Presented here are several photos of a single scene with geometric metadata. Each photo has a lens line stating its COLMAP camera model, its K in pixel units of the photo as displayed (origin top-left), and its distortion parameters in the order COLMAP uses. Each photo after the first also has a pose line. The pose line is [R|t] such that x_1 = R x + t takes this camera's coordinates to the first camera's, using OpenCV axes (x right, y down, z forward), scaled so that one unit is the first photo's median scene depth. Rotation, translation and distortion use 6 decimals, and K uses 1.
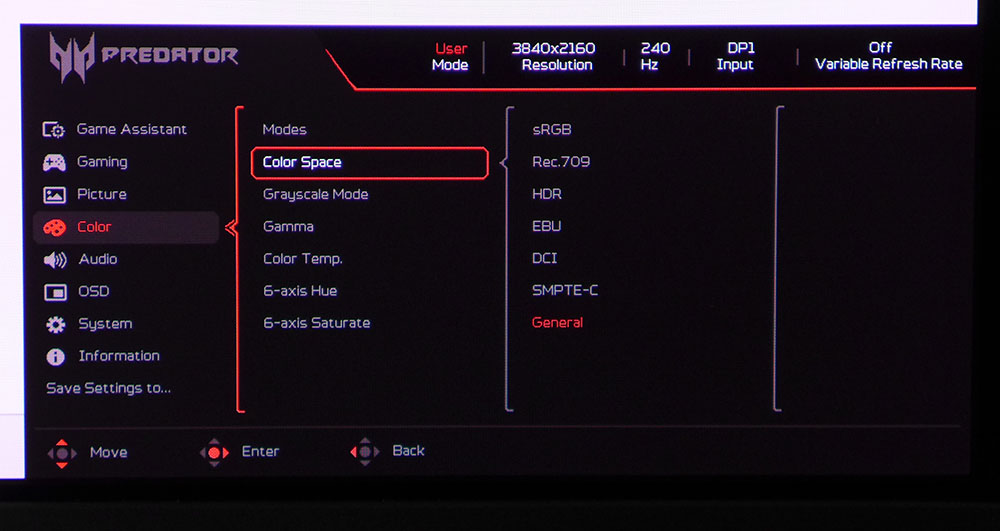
lens RADIAL K [[2226.7, 0, 494.8], [0, 2226.7, 257.9], [0, 0, 1]] dist [0.041578, 0.000000]
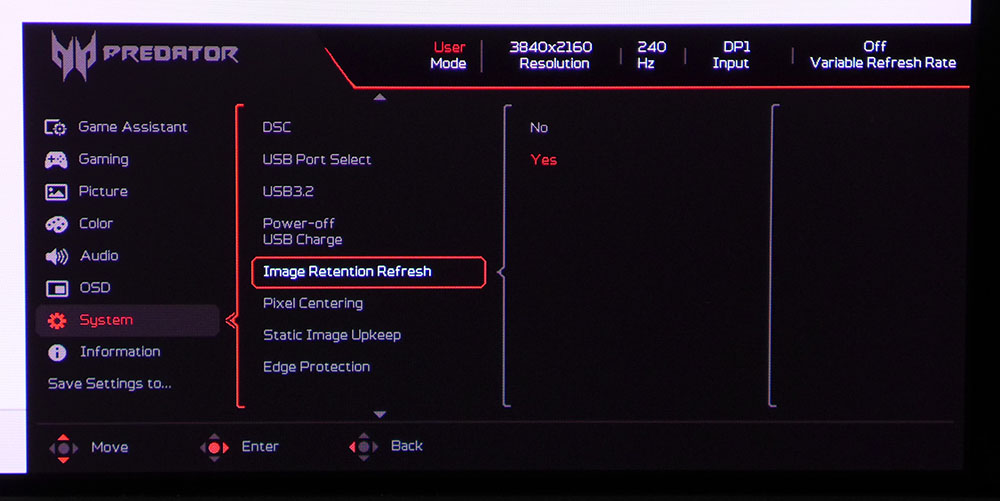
lens RADIAL K [[2231.2, 0, 493.2], [0, 2231.2, 9.5], [0, 0, 1]] dist [0.032512, 0.000000]
pose [[1.000000, 0.000613, -0.000225, 0.000628], [-0.000612, 0.999981, 0.006196, -0.161191], [0.000229, -0.006195, 0.999981, -0.014121]]
